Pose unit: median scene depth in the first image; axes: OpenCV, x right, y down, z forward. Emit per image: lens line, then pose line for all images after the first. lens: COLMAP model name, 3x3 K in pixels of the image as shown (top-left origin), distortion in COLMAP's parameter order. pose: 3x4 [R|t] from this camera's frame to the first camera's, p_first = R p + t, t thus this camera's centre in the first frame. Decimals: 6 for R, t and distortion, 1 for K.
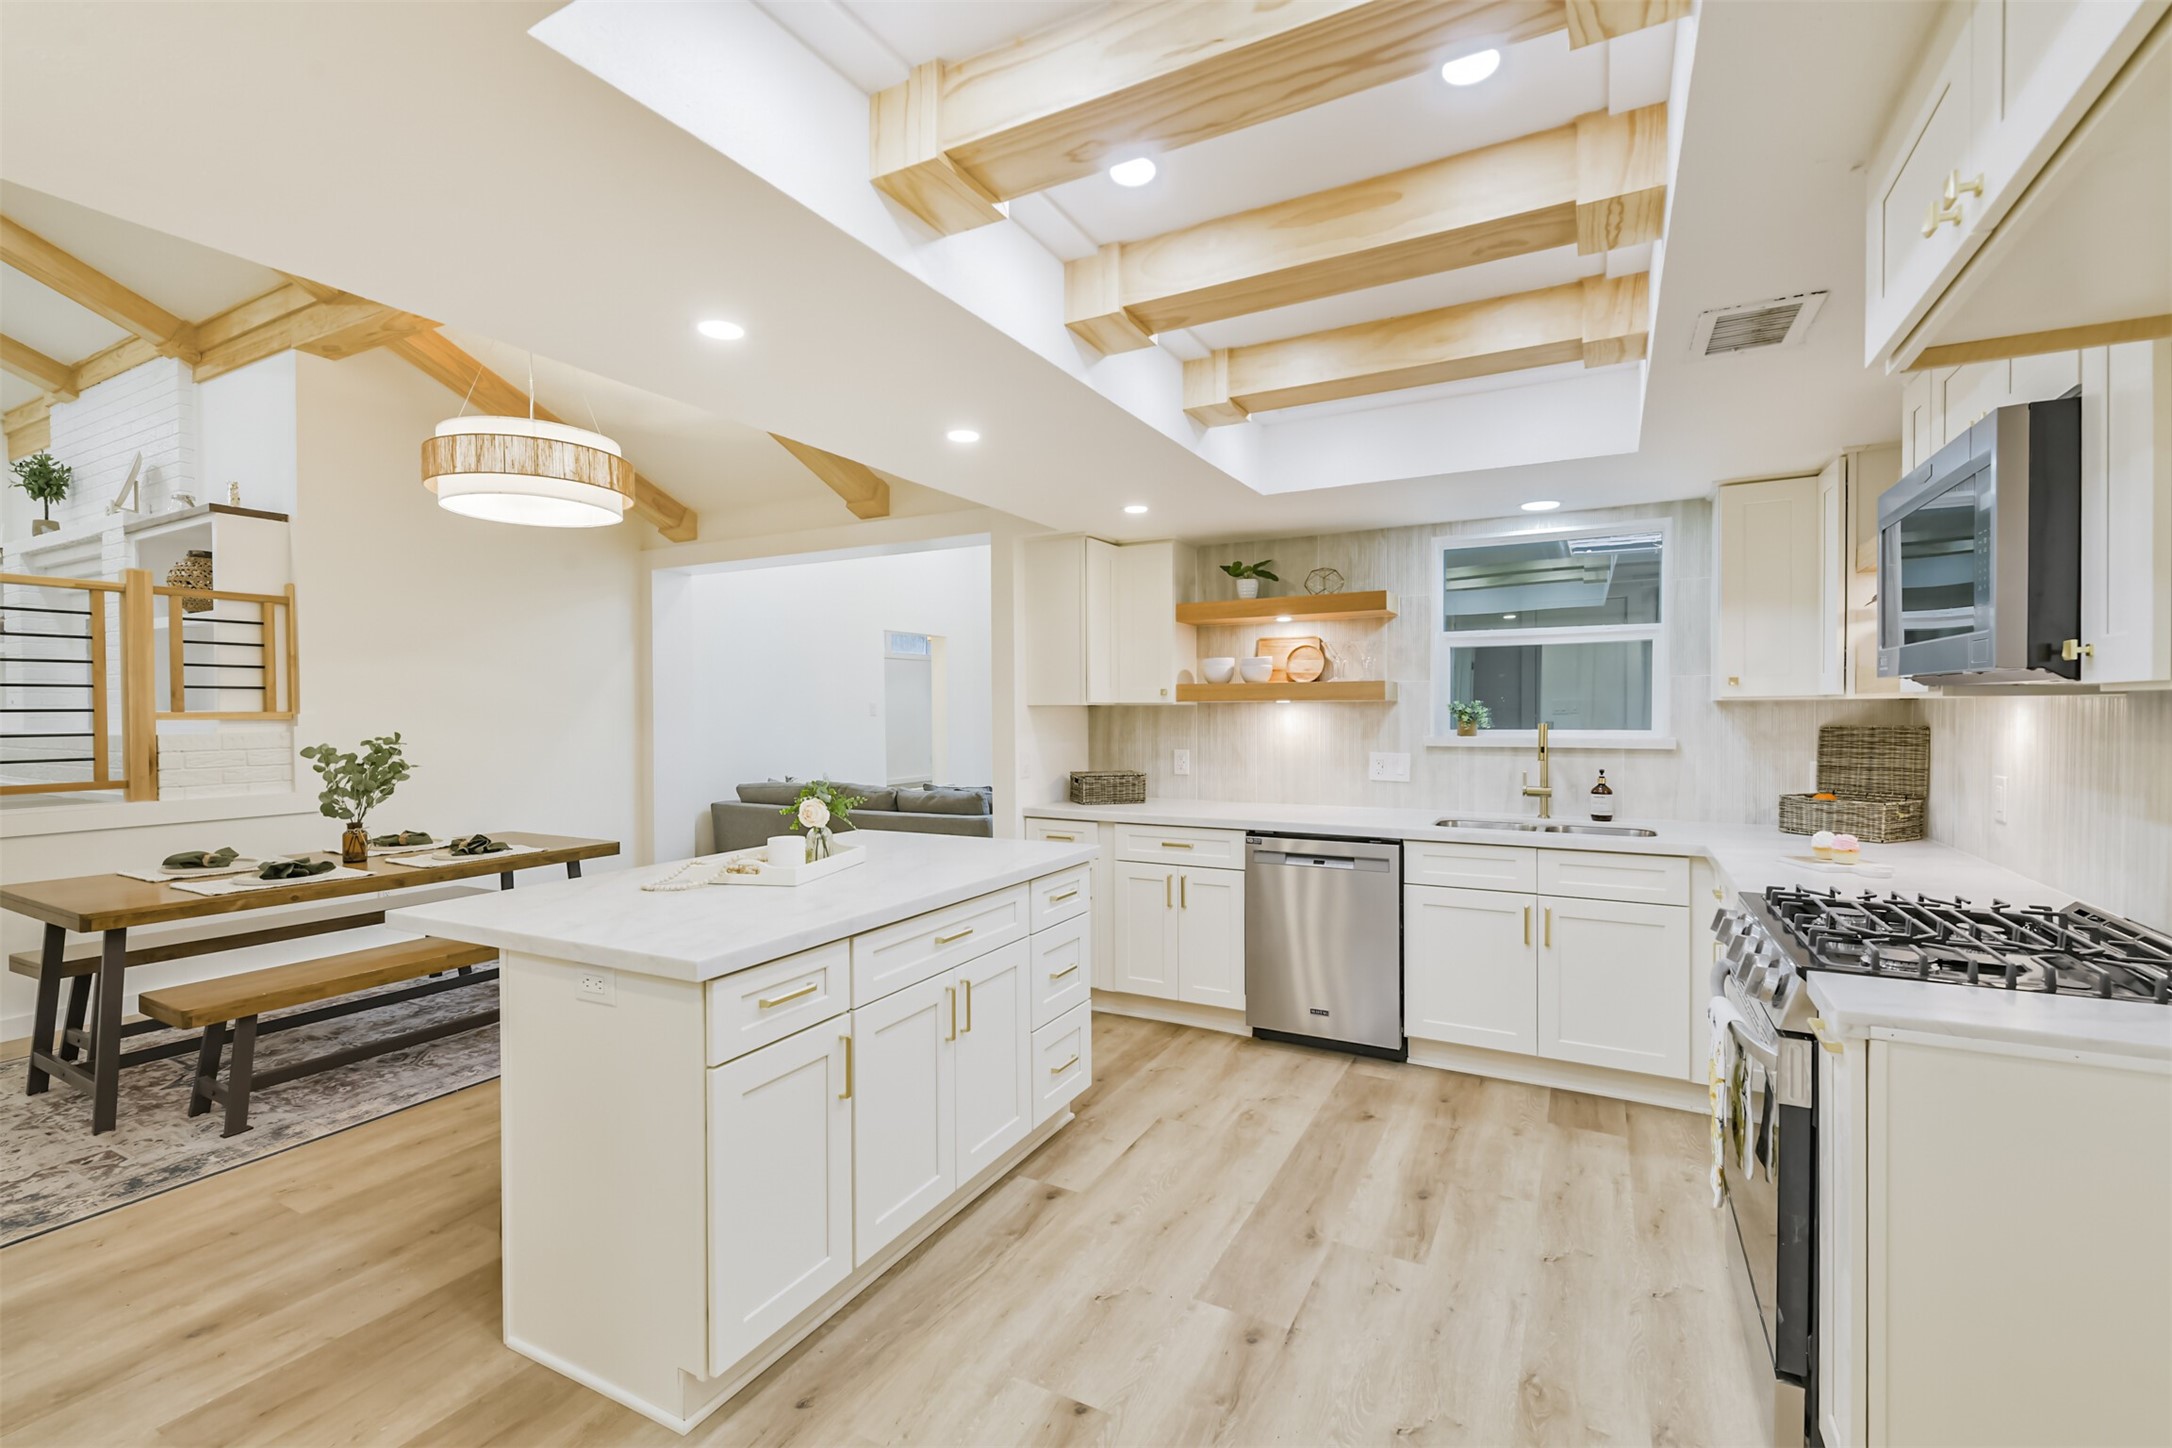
lens RADIAL K [[942.7, 0, 1090.4], [0, 942.7, 731.4], [0, 0, 1]] dist [0.022483, -0.007199]
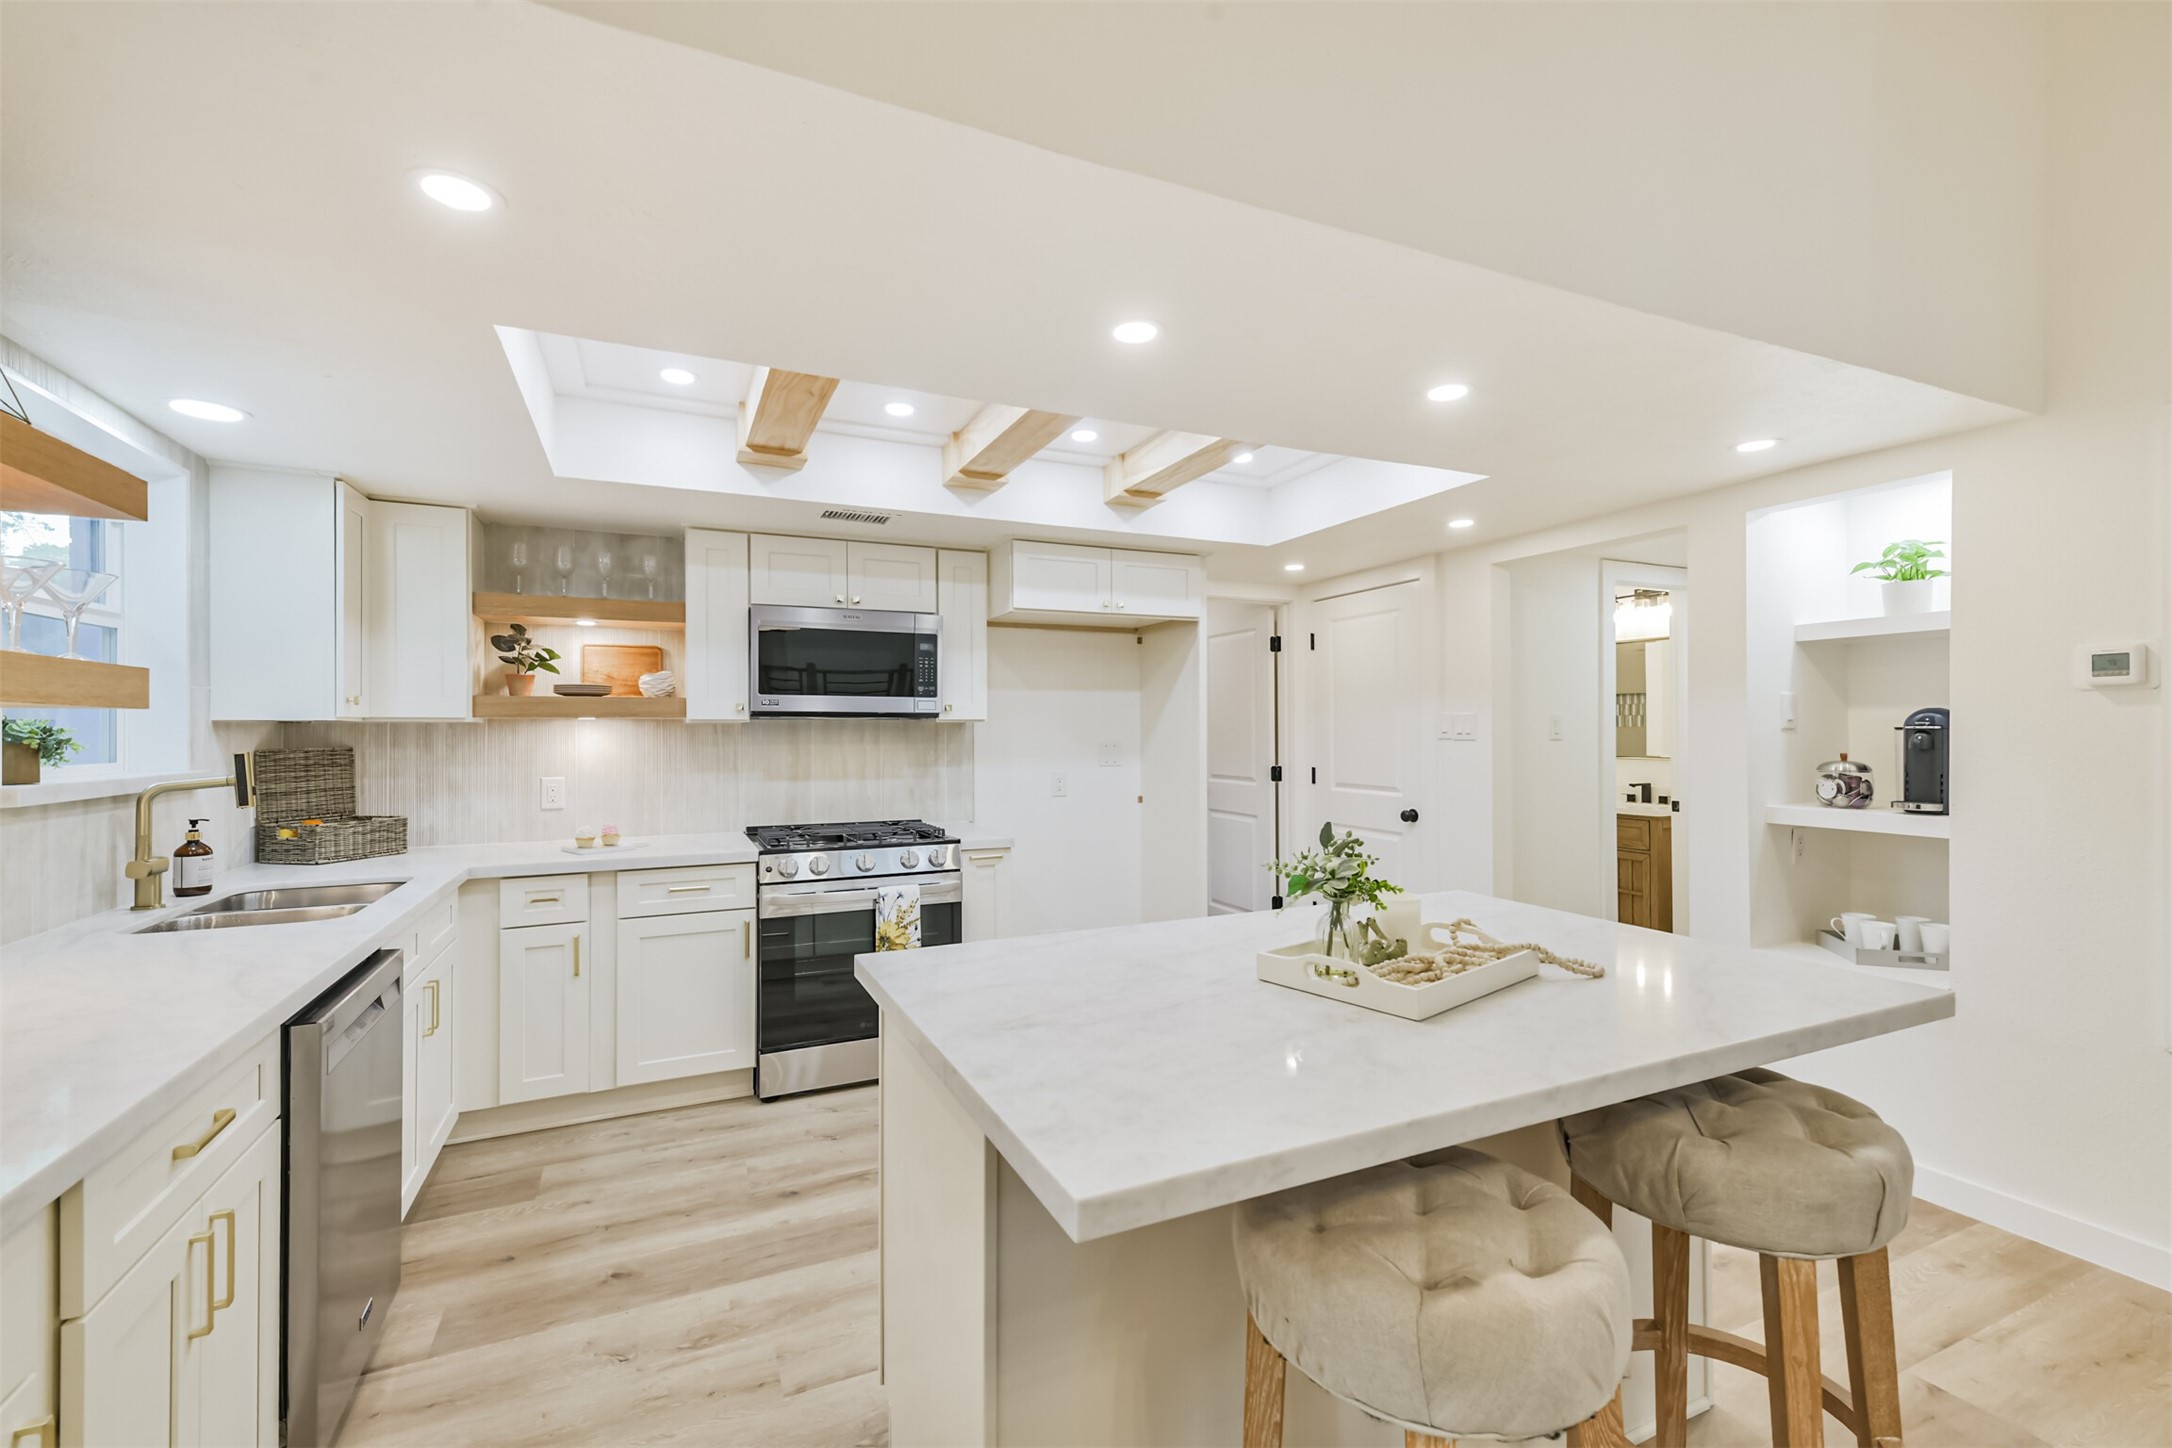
lens RADIAL K [[942.7, 0, 1090.4], [0, 942.7, 731.4], [0, 0, 1]] dist [0.022483, -0.007199]
pose [[-0.804608, 0.006523, 0.593770, -0.329331], [0.020357, 0.999655, 0.016604, -0.018082], [-0.593457, 0.025447, -0.804463, 1.001106]]
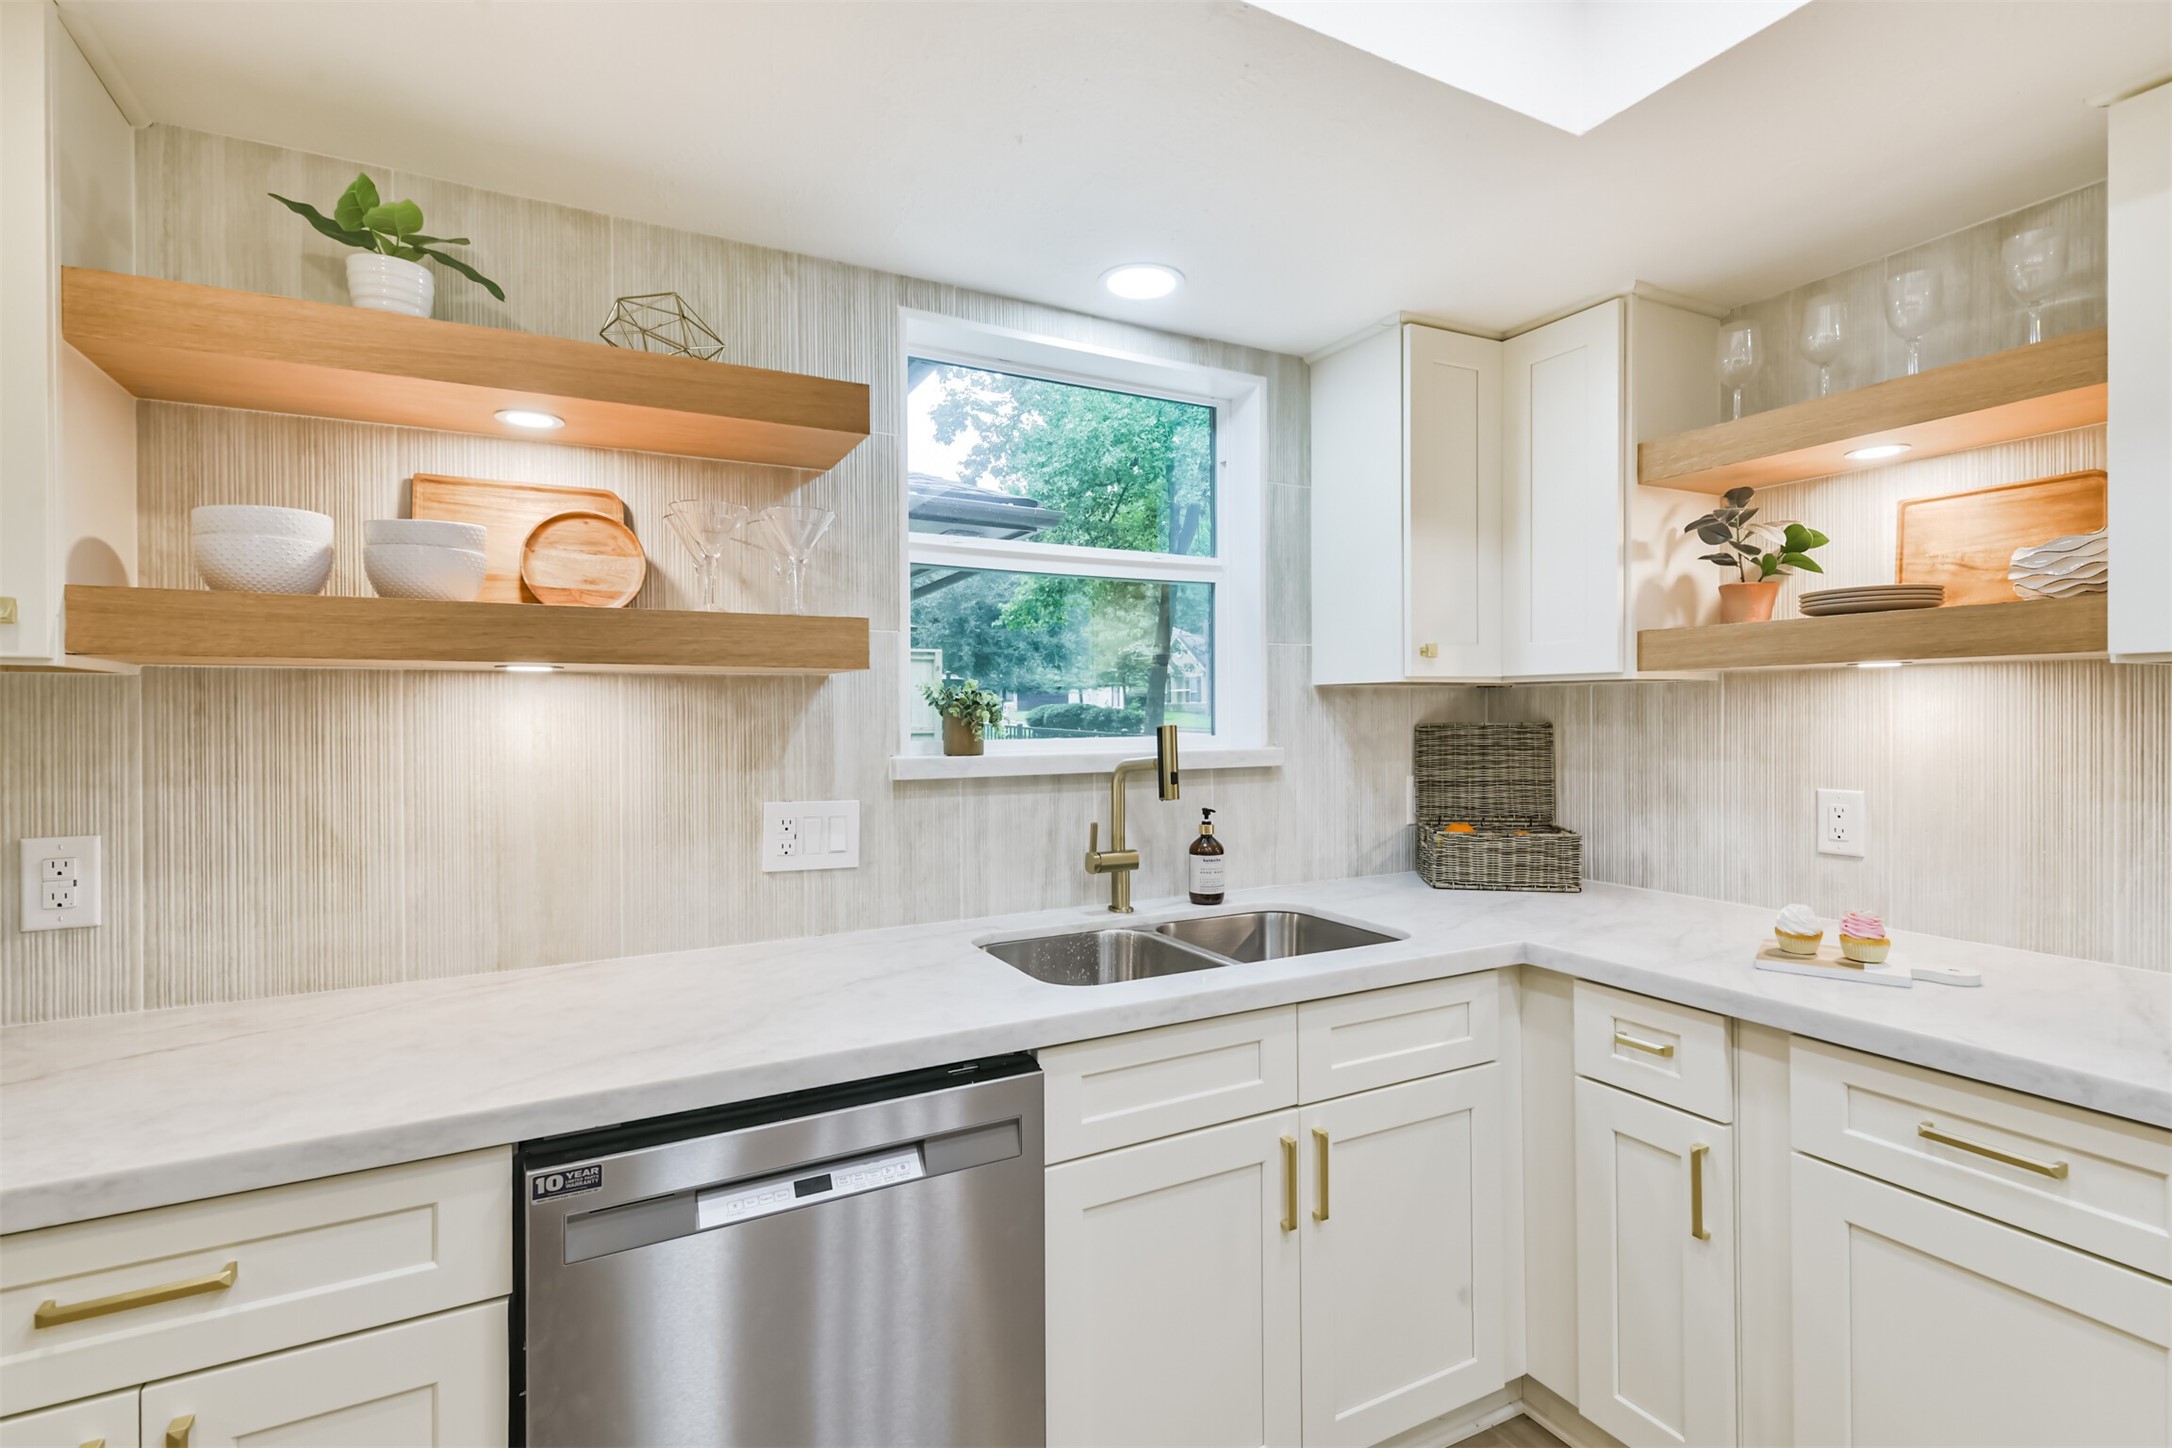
lens RADIAL K [[1005.9, 0, 1086.0], [0, 1005.9, 724.0], [0, 0, 1]] dist [0.002911, 0.000028]
pose [[0.553229, -0.006789, 0.833001, 0.017882], [0.022183, 0.999732, -0.006585, -0.005293], [-0.832734, 0.022122, 0.553232, 0.631733]]
